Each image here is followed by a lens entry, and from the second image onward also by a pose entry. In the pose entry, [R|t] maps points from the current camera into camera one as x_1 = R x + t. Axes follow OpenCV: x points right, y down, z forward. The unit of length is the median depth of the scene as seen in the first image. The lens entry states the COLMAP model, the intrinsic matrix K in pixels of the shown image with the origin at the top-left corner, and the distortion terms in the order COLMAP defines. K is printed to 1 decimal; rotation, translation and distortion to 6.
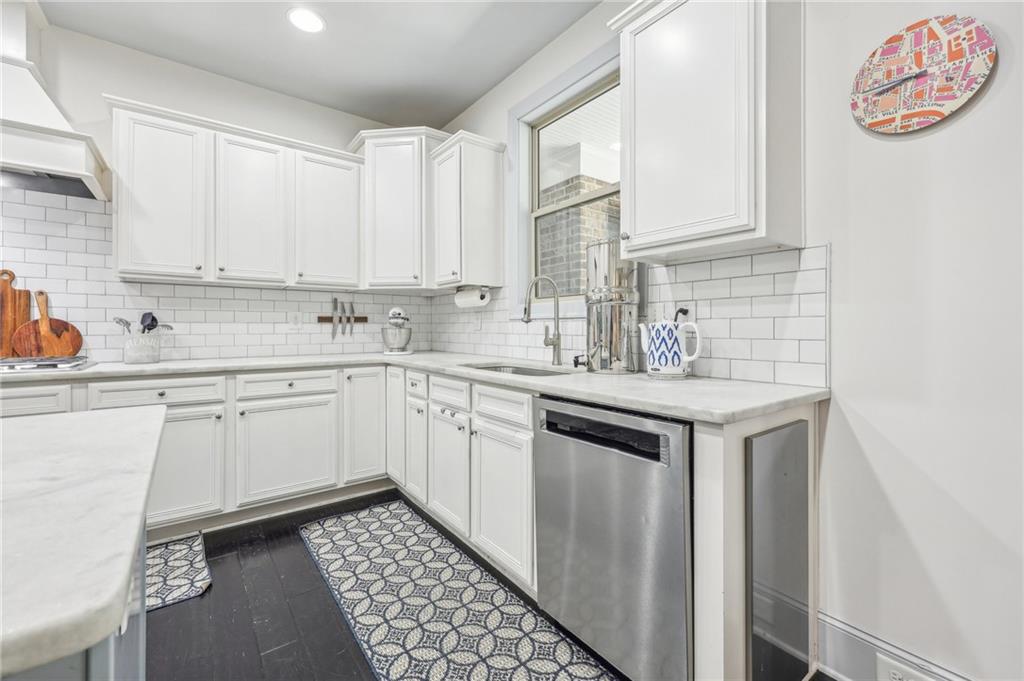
lens RADIAL K [[421.9, 0, 516.1], [0, 421.9, 326.2], [0, 0, 1]] dist [0.001215, 0.000403]
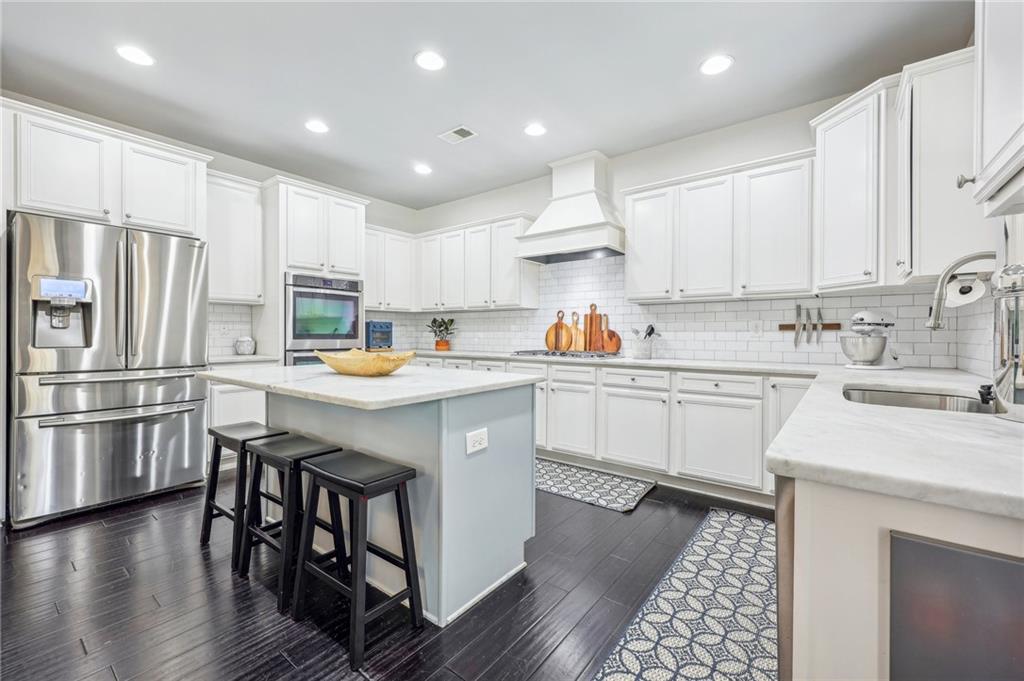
lens RADIAL K [[421.9, 0, 512.0], [0, 421.9, 336.2], [0, 0, 1]] dist [0.001215, 0.000403]
pose [[0.265027, 0.005097, -0.964227, 0.422293], [0.000815, 0.999984, 0.005510, -0.001334], [0.964241, -0.002246, 0.265019, 0.156004]]
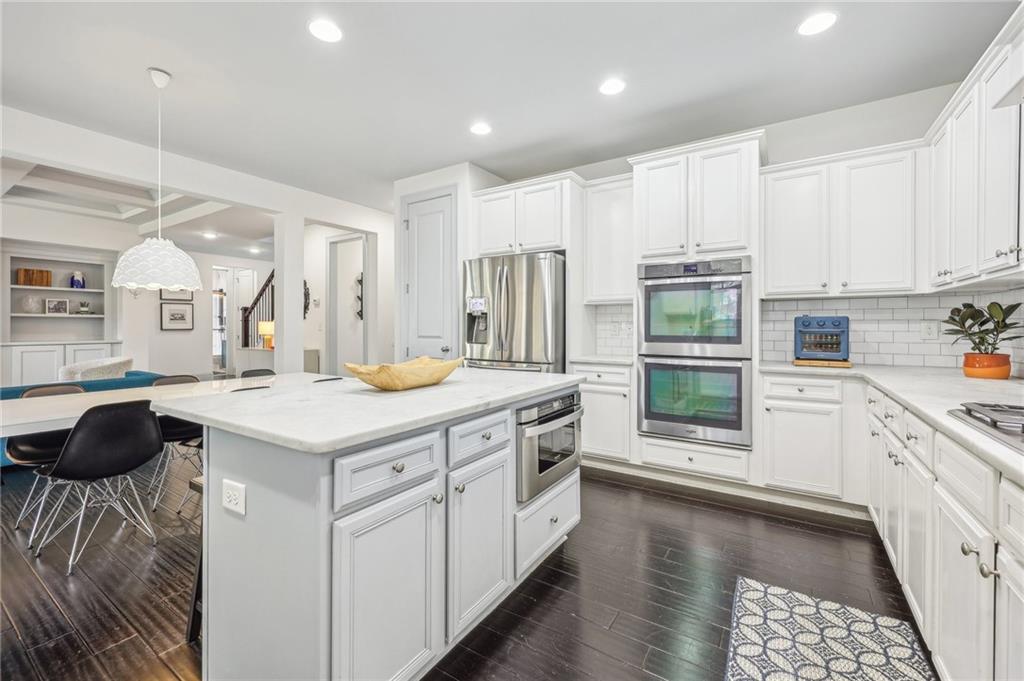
lens RADIAL K [[421.9, 0, 534.5], [0, 421.9, 317.8], [0, 0, 1]] dist [0.001215, 0.000403]
pose [[-0.929194, -0.012284, -0.369389, -0.459019], [-0.002030, 0.999602, -0.028134, -0.020018], [0.369587, -0.025392, -0.928849, 0.864965]]
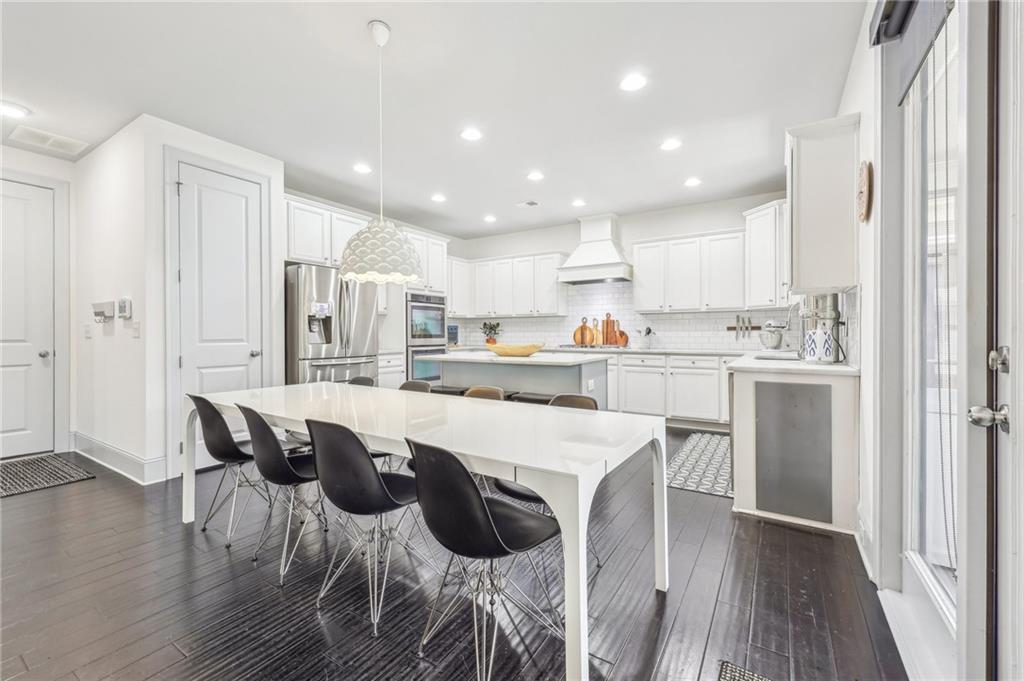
lens RADIAL K [[421.9, 0, 513.8], [0, 421.9, 332.7], [0, 0, 1]] dist [0.001215, 0.000403]
pose [[0.360192, -0.004050, -0.932869, 1.003045], [0.007521, 0.999971, -0.001437, -0.004915], [0.932848, -0.006499, 0.360212, -0.496832]]
